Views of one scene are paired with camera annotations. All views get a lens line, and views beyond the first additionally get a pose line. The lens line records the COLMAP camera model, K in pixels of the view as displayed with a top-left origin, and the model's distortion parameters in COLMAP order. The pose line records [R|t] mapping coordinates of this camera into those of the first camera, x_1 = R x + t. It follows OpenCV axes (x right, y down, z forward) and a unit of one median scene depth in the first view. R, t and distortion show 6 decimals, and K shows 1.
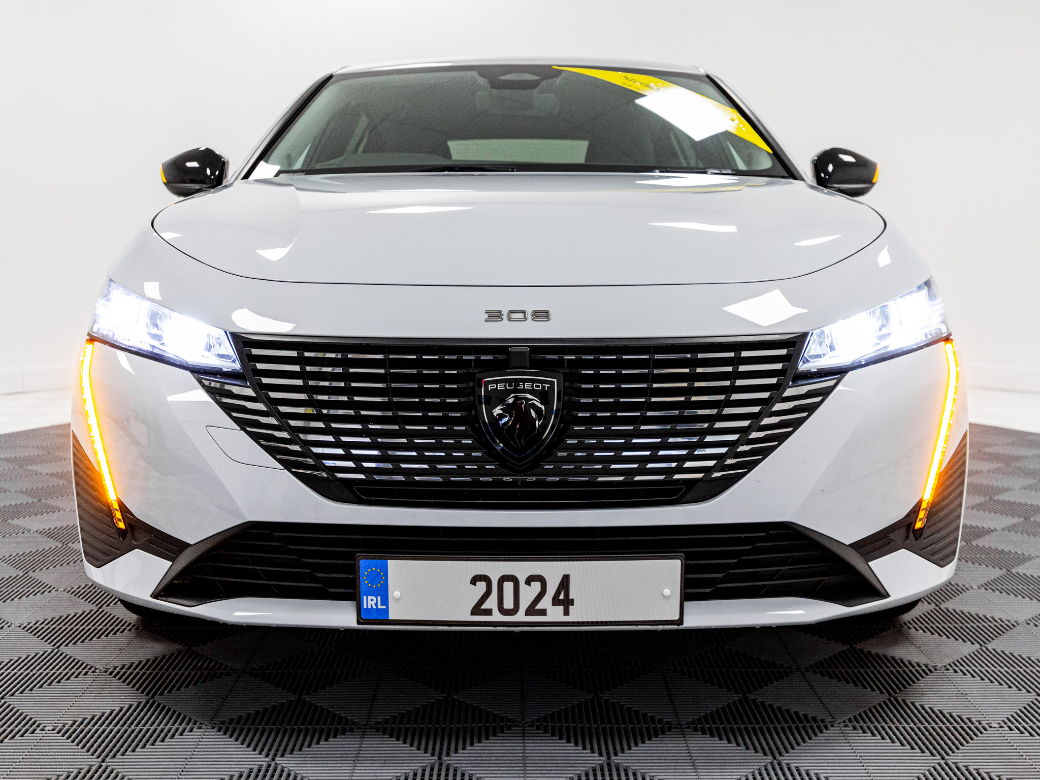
lens RADIAL K [[1109.7, 0, 501.2], [0, 1109.7, 407.0], [0, 0, 1]] dist [0.035752, 0.000000]
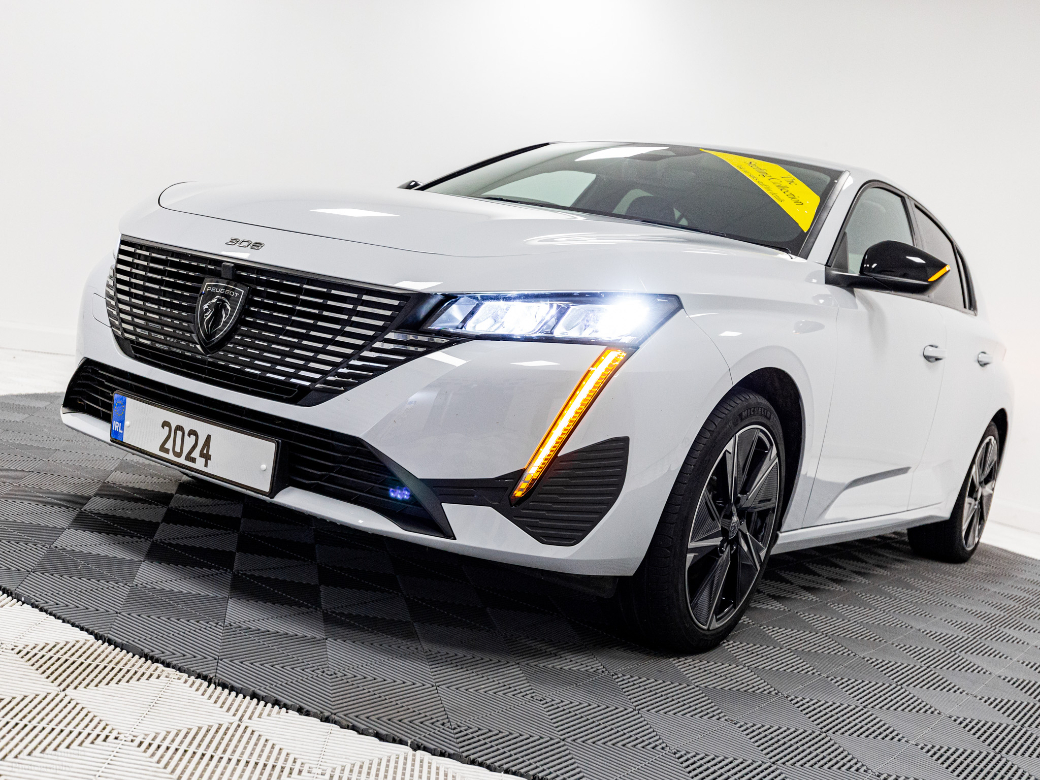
lens RADIAL K [[1109.7, 0, 539.9], [0, 1109.7, 369.2], [0, 0, 1]] dist [0.035752, 0.000000]
pose [[0.823529, 0.185048, -0.536243, 1.067347], [-0.260079, 0.963259, -0.067010, 0.062082], [0.504141, 0.194650, 0.841400, 0.071634]]
